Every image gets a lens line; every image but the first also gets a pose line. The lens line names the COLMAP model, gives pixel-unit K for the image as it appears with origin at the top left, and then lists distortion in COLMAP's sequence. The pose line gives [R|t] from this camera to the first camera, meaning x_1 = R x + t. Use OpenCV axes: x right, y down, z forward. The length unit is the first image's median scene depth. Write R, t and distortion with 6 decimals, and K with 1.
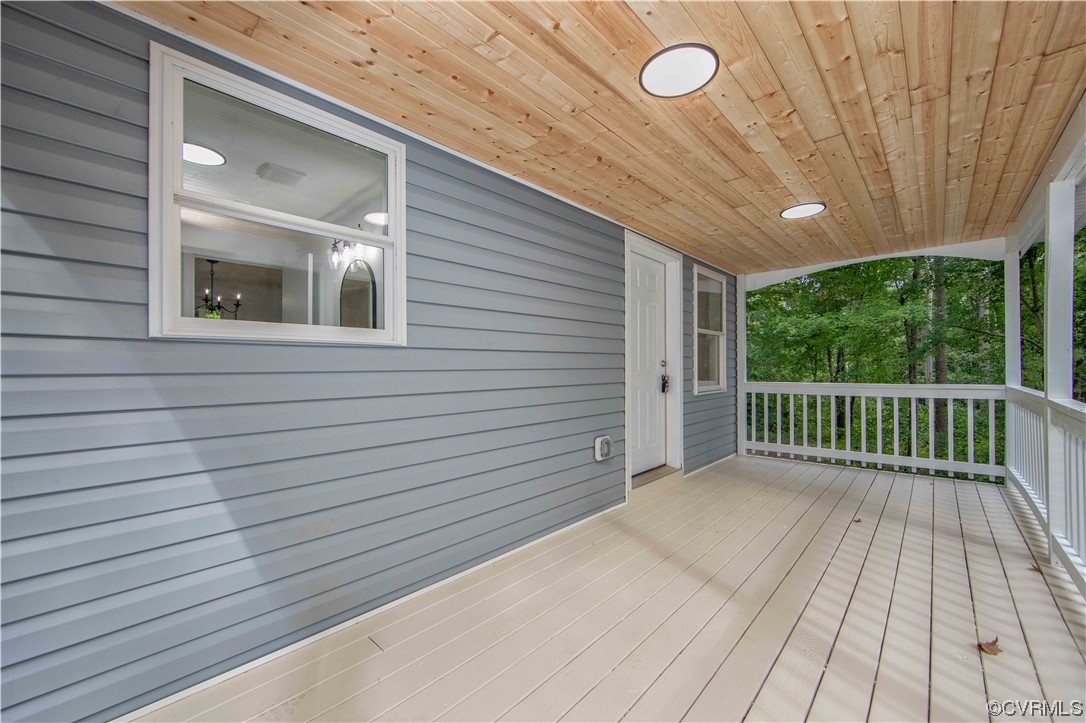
lens RADIAL K [[431.2, 0, 544.5], [0, 431.2, 364.6], [0, 0, 1]] dist [-0.008768, 0.000327]
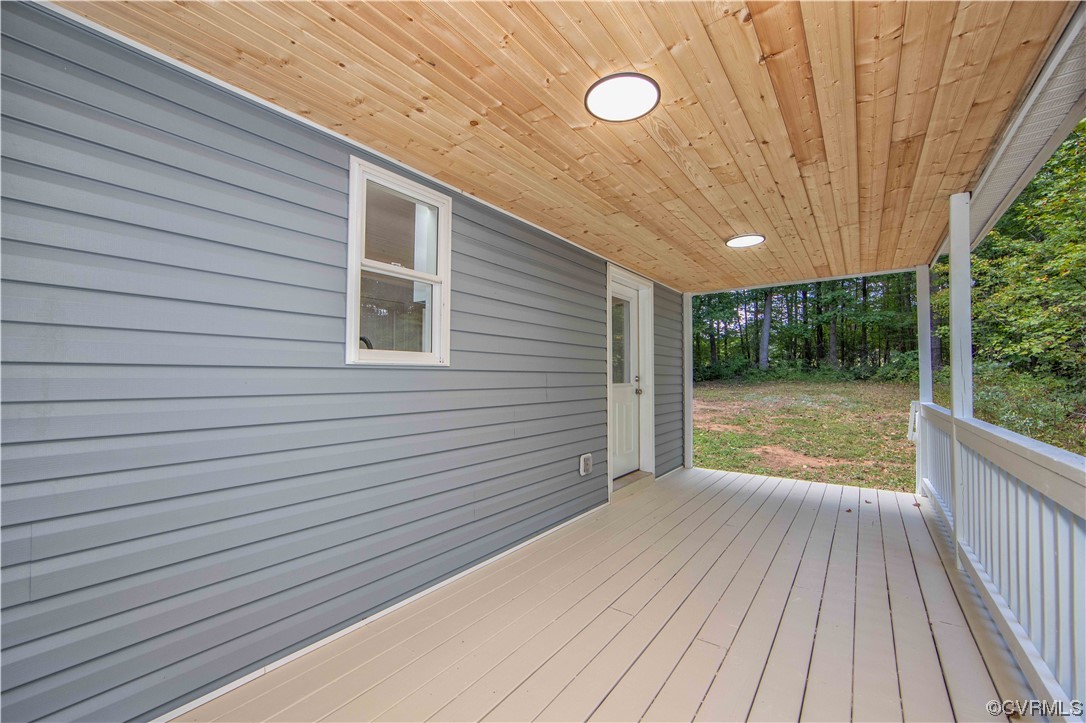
lens RADIAL K [[429.6, 0, 541.7], [0, 429.6, 390.2], [0, 0, 1]] dist [-0.030534, 0.004787]
pose [[0.994628, -0.017621, 0.102007, -0.099020], [0.016030, 0.999737, 0.016391, 0.000799], [-0.102269, -0.014668, 0.994649, -0.103819]]
